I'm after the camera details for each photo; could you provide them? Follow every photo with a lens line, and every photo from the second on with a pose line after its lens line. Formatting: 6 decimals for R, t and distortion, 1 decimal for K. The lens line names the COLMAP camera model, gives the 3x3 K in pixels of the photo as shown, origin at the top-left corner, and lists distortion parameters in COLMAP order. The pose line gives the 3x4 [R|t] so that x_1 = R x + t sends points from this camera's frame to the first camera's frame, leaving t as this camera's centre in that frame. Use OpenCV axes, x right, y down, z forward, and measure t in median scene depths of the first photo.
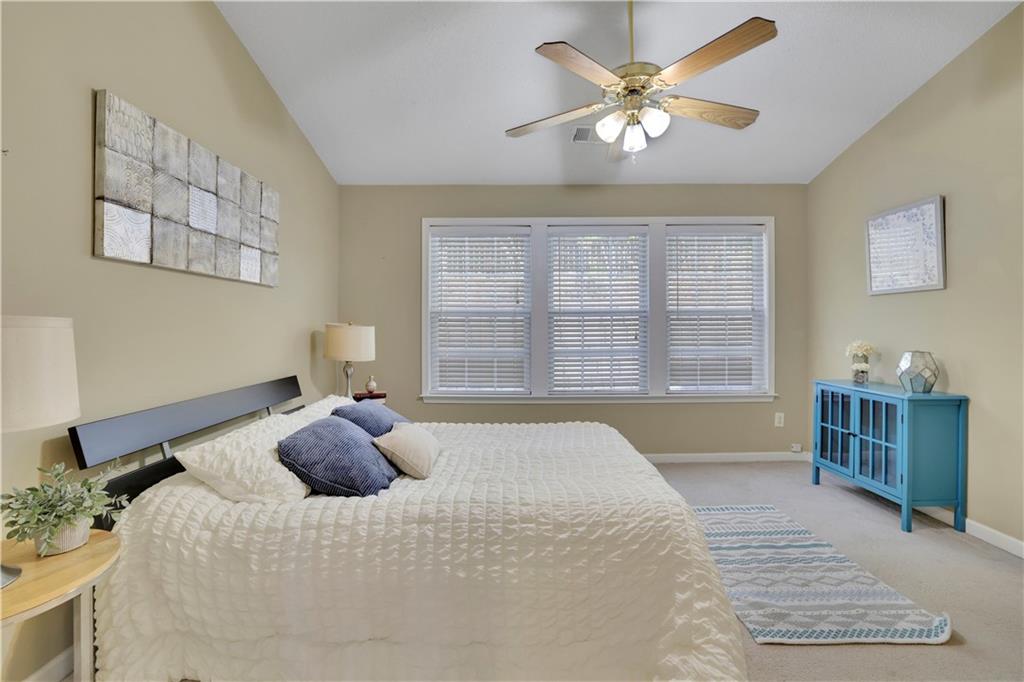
lens RADIAL K [[442.2, 0, 513.7], [0, 442.2, 335.1], [0, 0, 1]] dist [-0.043841, 0.018435]
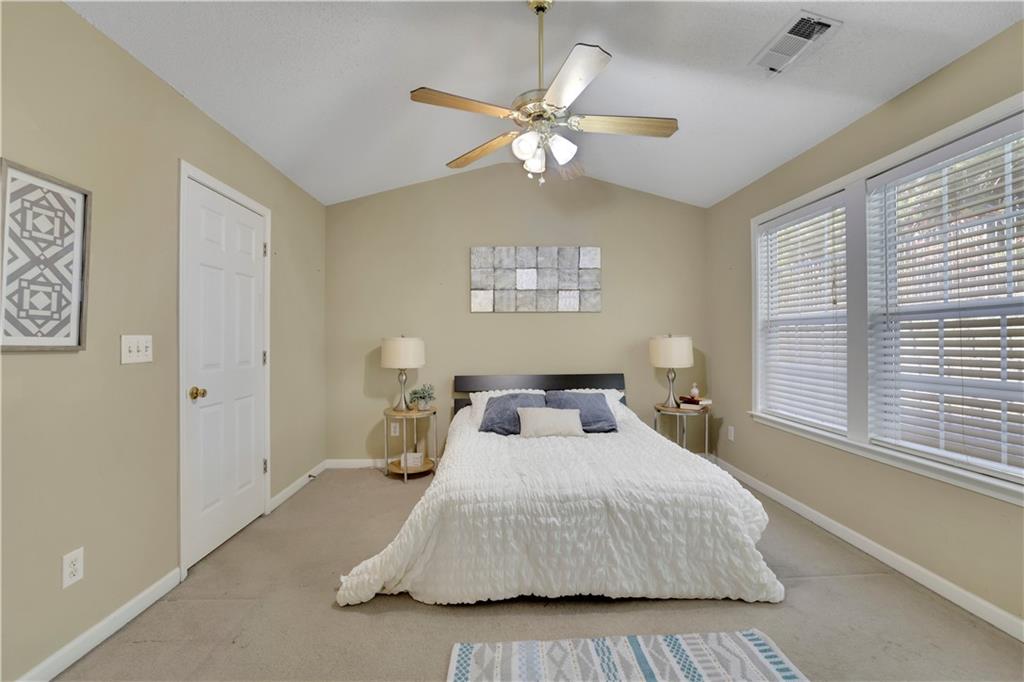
lens RADIAL K [[442.2, 0, 513.7], [0, 442.2, 335.1], [0, 0, 1]] dist [-0.043841, 0.018435]
pose [[0.041492, -0.006690, -0.999116, 1.201875], [-0.009449, 0.999930, -0.007088, -0.022088], [0.999094, 0.009735, 0.041426, 0.828241]]
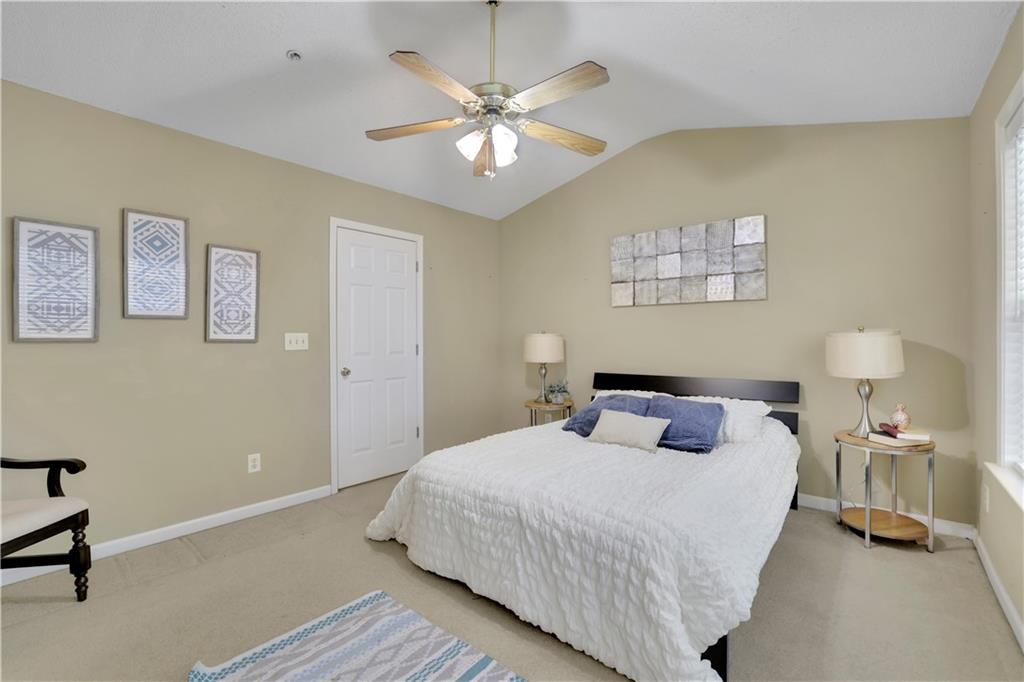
lens RADIAL K [[445.2, 0, 516.6], [0, 445.2, 338.4], [0, 0, 1]] dist [-0.045152, 0.019090]
pose [[-0.639485, 0.008292, -0.768759, 0.946984], [-0.005053, 0.999875, 0.014988, -0.028689], [0.768787, 0.013469, -0.639363, 1.581728]]
